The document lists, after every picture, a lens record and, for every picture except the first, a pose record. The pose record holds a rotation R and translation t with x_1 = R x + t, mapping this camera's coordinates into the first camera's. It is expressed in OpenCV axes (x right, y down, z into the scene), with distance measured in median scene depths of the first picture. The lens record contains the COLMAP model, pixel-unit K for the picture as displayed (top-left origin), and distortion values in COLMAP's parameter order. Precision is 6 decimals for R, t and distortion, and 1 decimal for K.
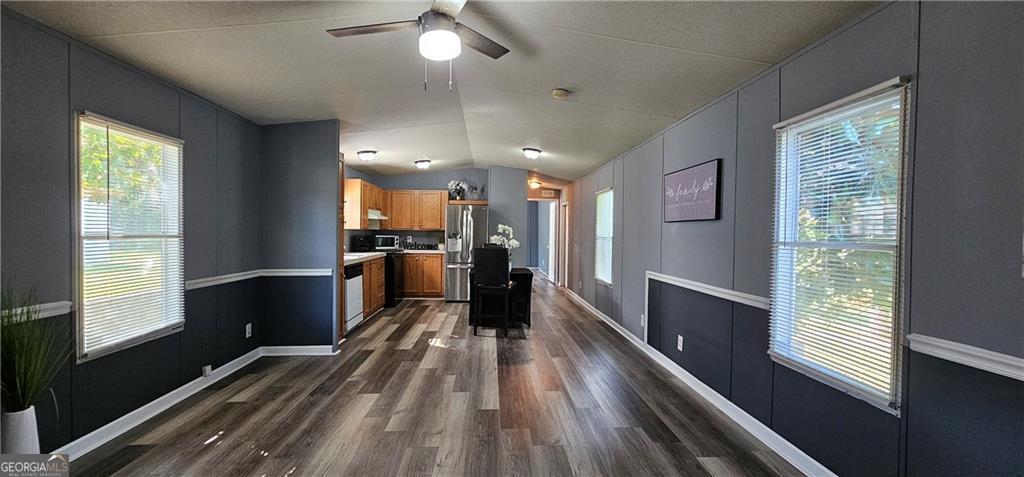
lens RADIAL K [[424.1, 0, 510.6], [0, 424.1, 242.0], [0, 0, 1]] dist [-0.002537, 0.000873]
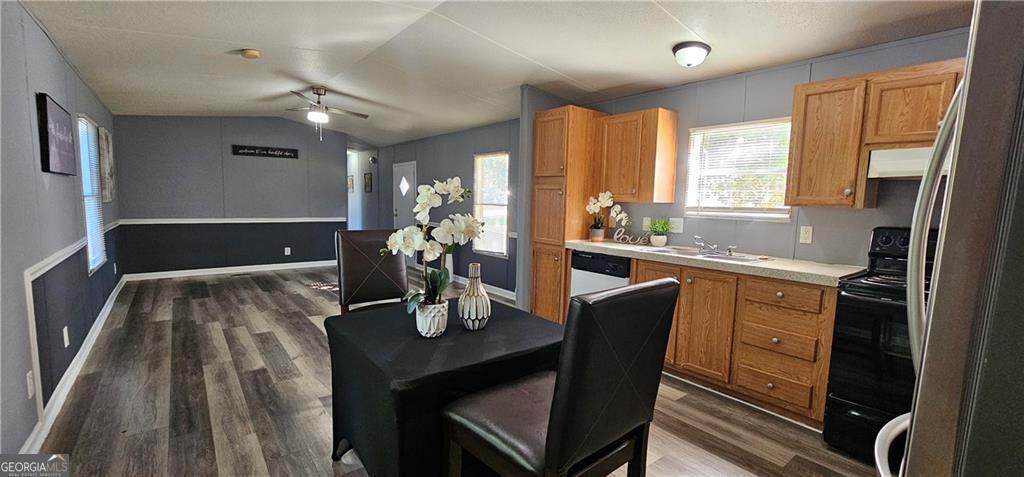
lens RADIAL K [[424.1, 0, 520.2], [0, 424.1, 240.8], [0, 0, 1]] dist [-0.002537, 0.000873]
pose [[-0.806607, 0.023893, -0.590605, 0.091077], [-0.047821, 0.993269, 0.105494, -0.023285], [0.589150, 0.113335, -0.800036, 0.983636]]
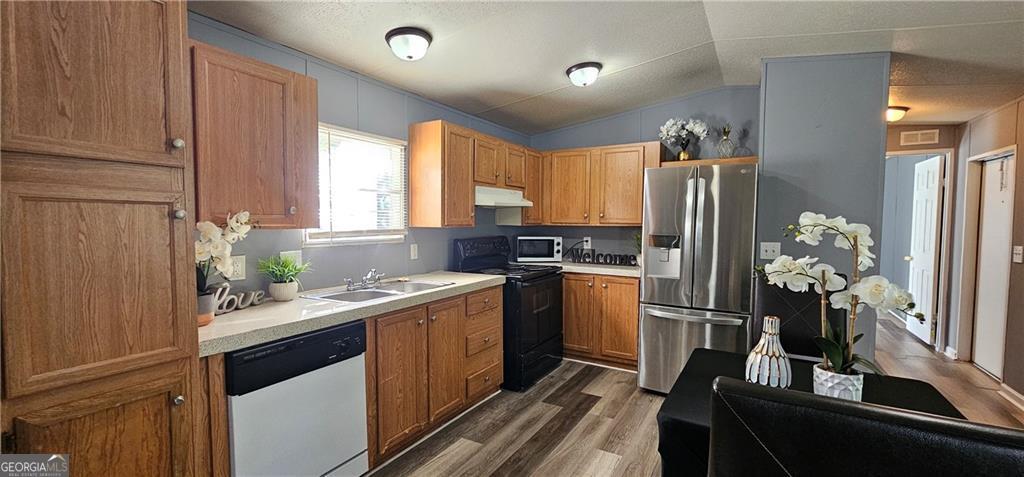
lens RADIAL K [[424.1, 0, 513.9], [0, 424.1, 240.8], [0, 0, 1]] dist [-0.002537, 0.000873]
pose [[0.837641, 0.018927, -0.545893, -0.025744], [-0.006732, 0.999681, 0.024331, -0.022723], [0.546180, -0.016706, 0.837502, 0.537851]]
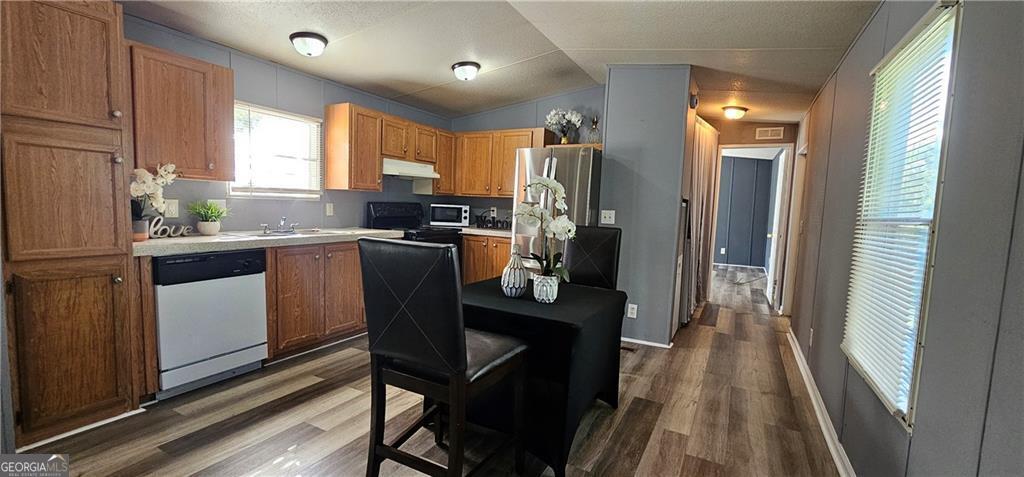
lens RADIAL K [[424.1, 0, 511.6], [0, 424.1, 242.0], [0, 0, 1]] dist [-0.002537, 0.000873]
pose [[0.854023, 0.067109, -0.515888, 0.121928], [-0.039873, 0.997172, 0.063709, -0.003515], [0.518704, -0.033839, 0.854284, 0.506287]]
